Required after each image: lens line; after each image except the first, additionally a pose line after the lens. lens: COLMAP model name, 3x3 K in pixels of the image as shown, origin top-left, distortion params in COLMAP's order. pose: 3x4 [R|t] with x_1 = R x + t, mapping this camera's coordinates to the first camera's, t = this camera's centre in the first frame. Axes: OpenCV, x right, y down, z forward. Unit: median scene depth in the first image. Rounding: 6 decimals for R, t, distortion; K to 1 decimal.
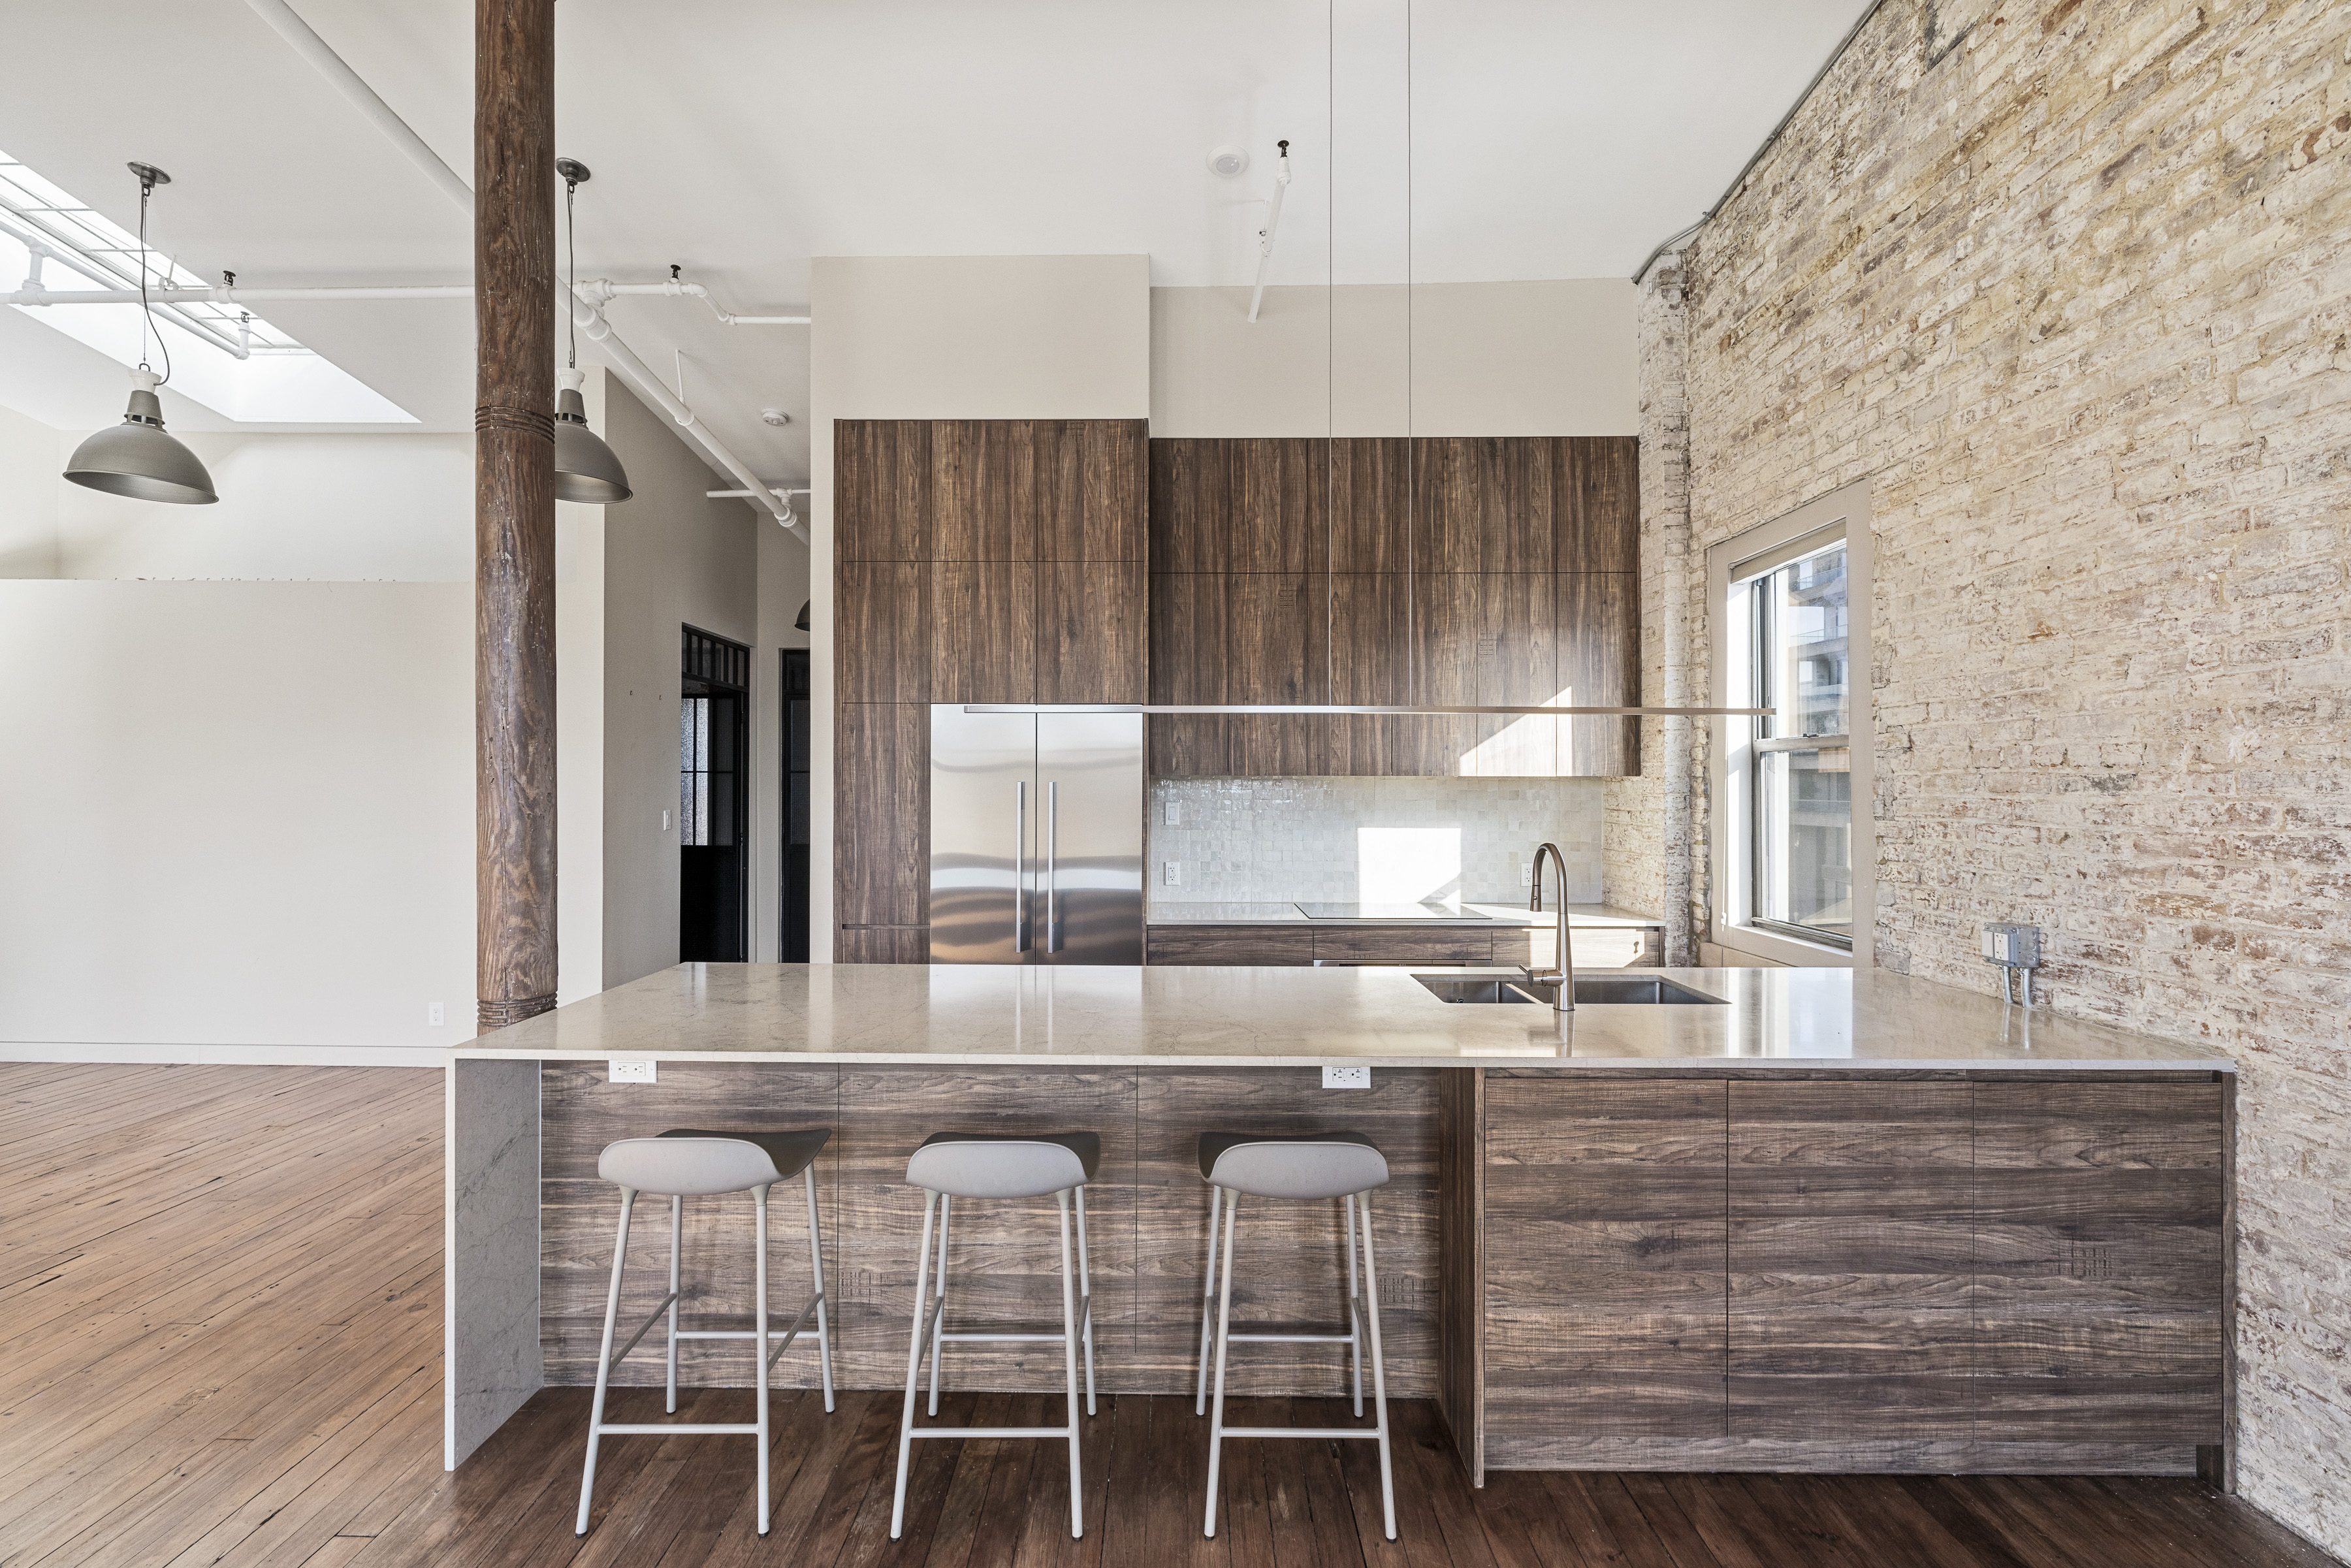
lens RADIAL K [[995.2, 0, 1166.4], [0, 995.2, 783.7], [0, 0, 1]] dist [-0.001329, 0.001027]
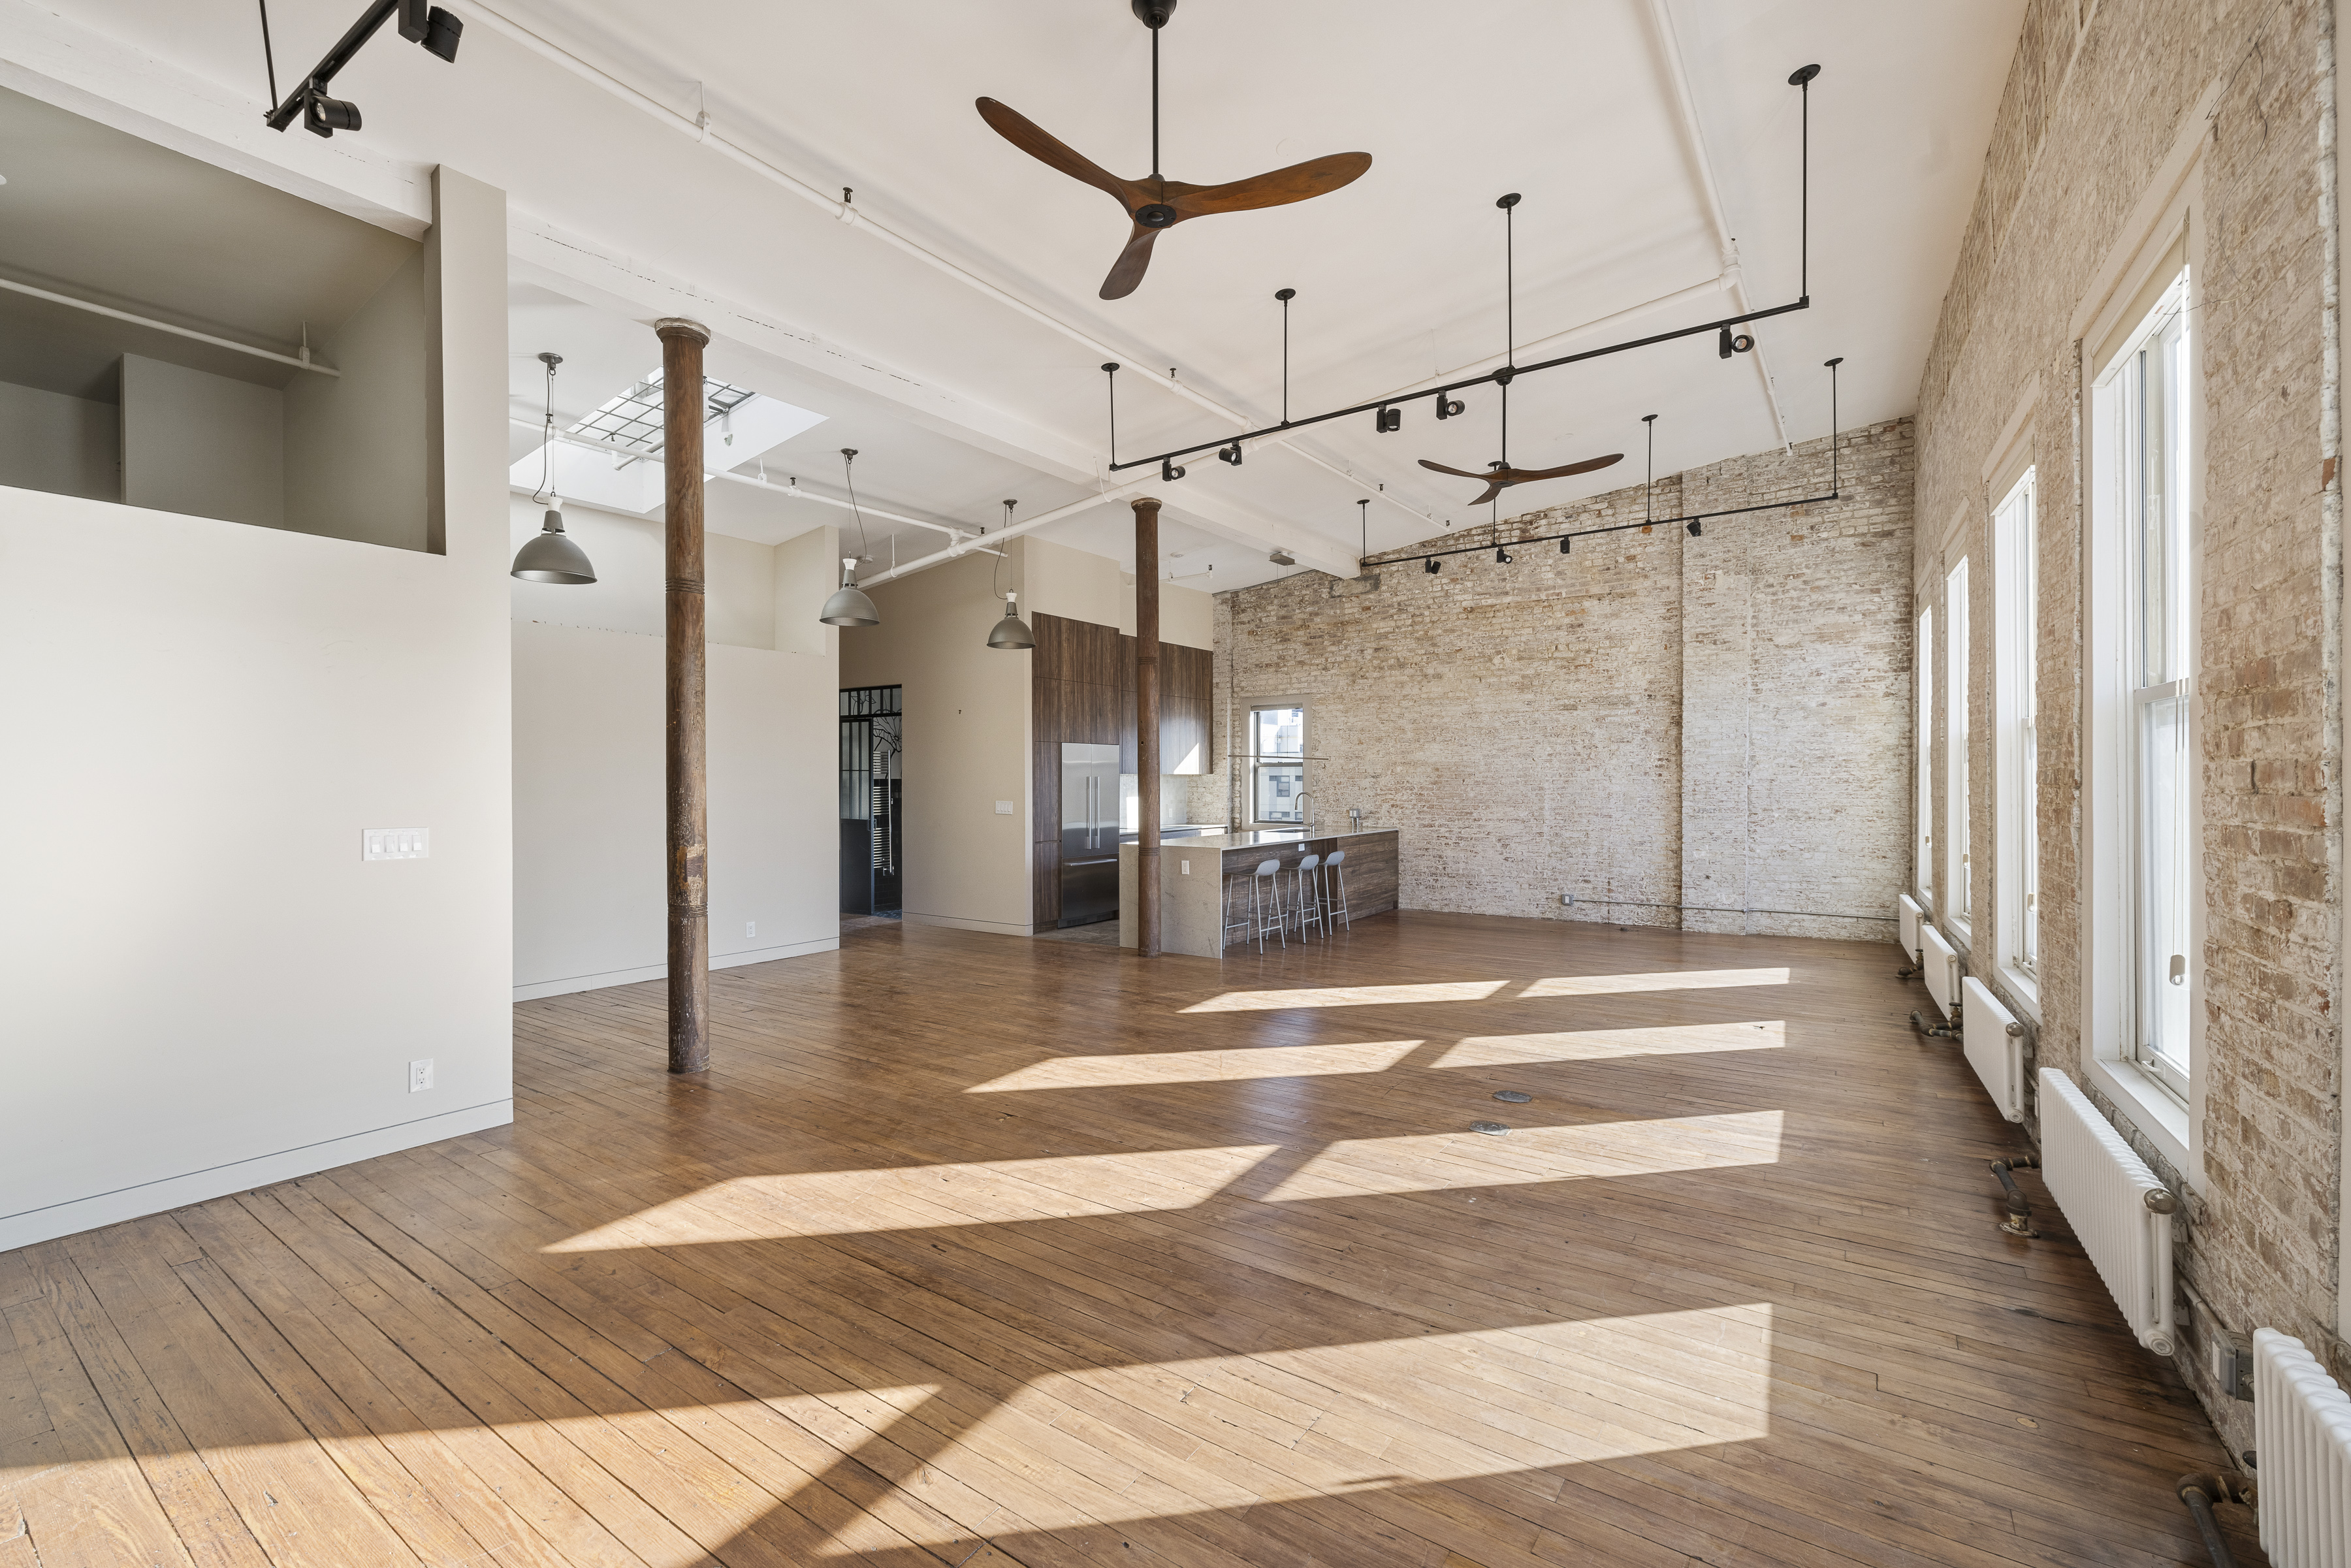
lens RADIAL K [[995.2, 0, 1185.6], [0, 995.2, 793.9], [0, 0, 1]] dist [-0.001329, 0.001027]
pose [[0.553358, -0.016579, 0.832778, -1.990787], [0.002592, 0.999831, 0.018182, -0.003267], [-0.832939, -0.007903, 0.553308, -0.501730]]
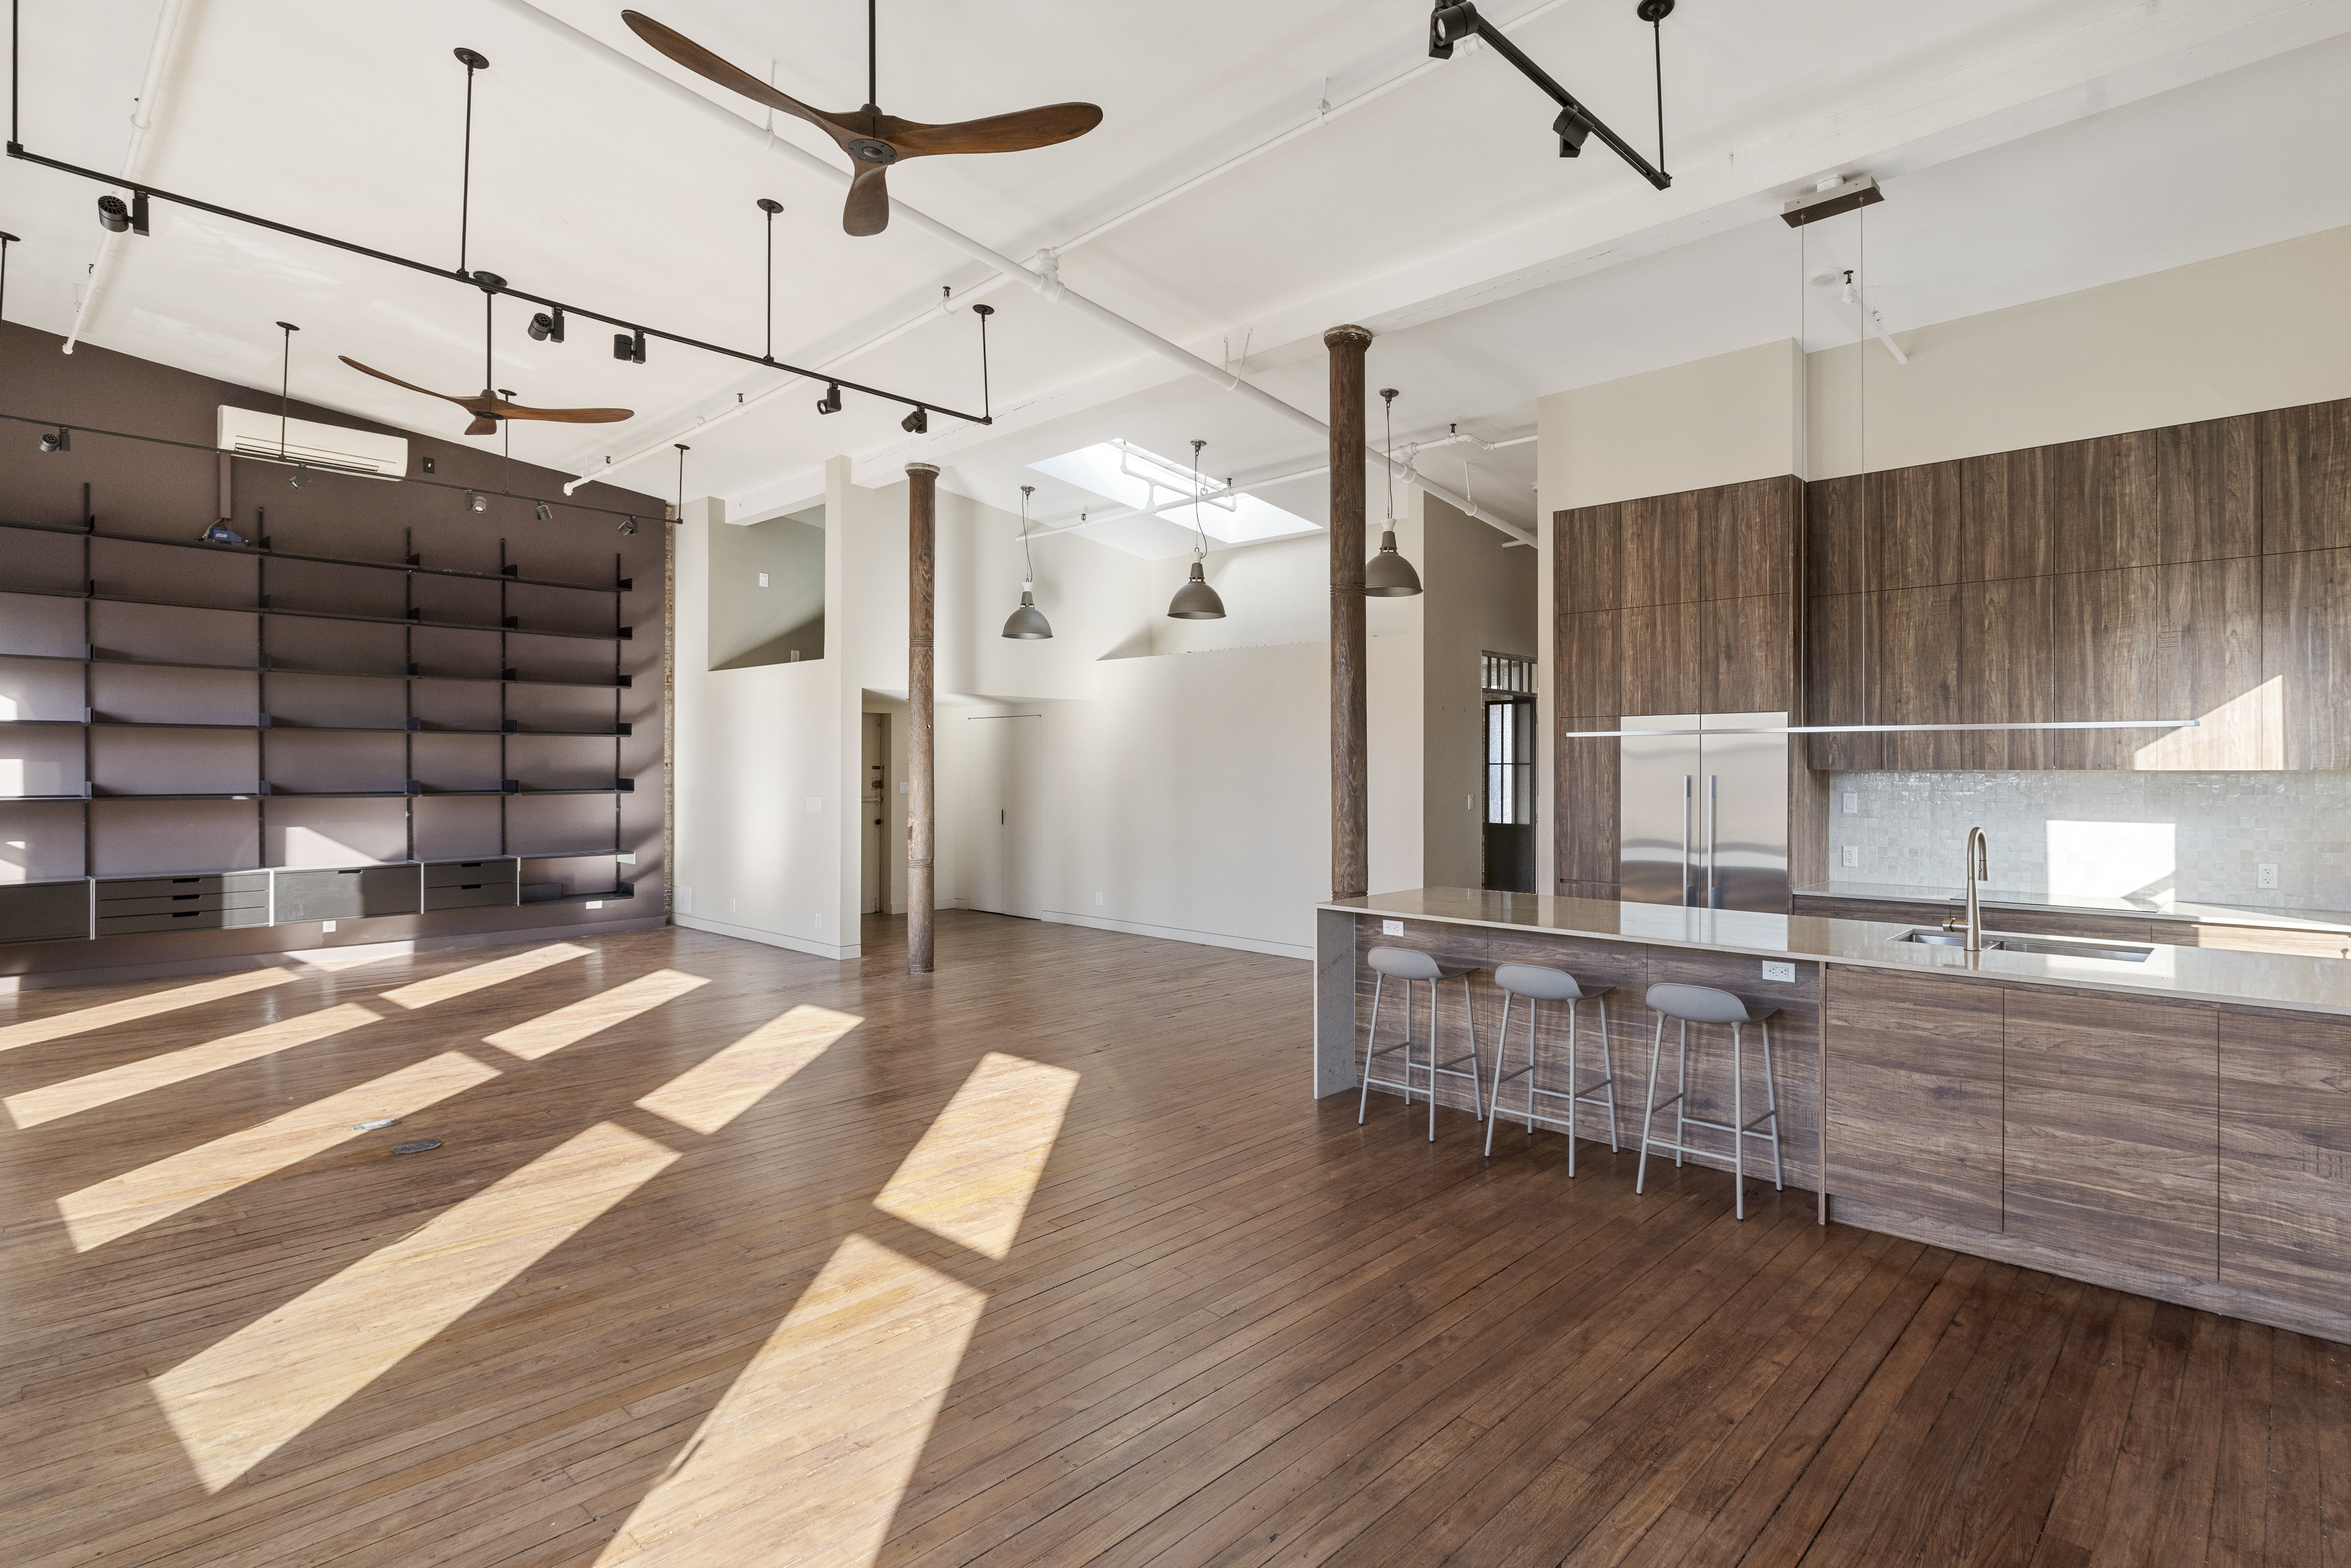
lens RADIAL K [[1128.2, 0, 1237.6], [0, 1128.2, 768.8], [0, 0, 1]] dist [-0.038910, -0.001618]
pose [[0.741307, -0.001509, -0.671165, 0.389722], [0.002967, 0.999995, 0.001029, -0.013659], [0.671160, -0.002754, 0.741307, -0.452638]]
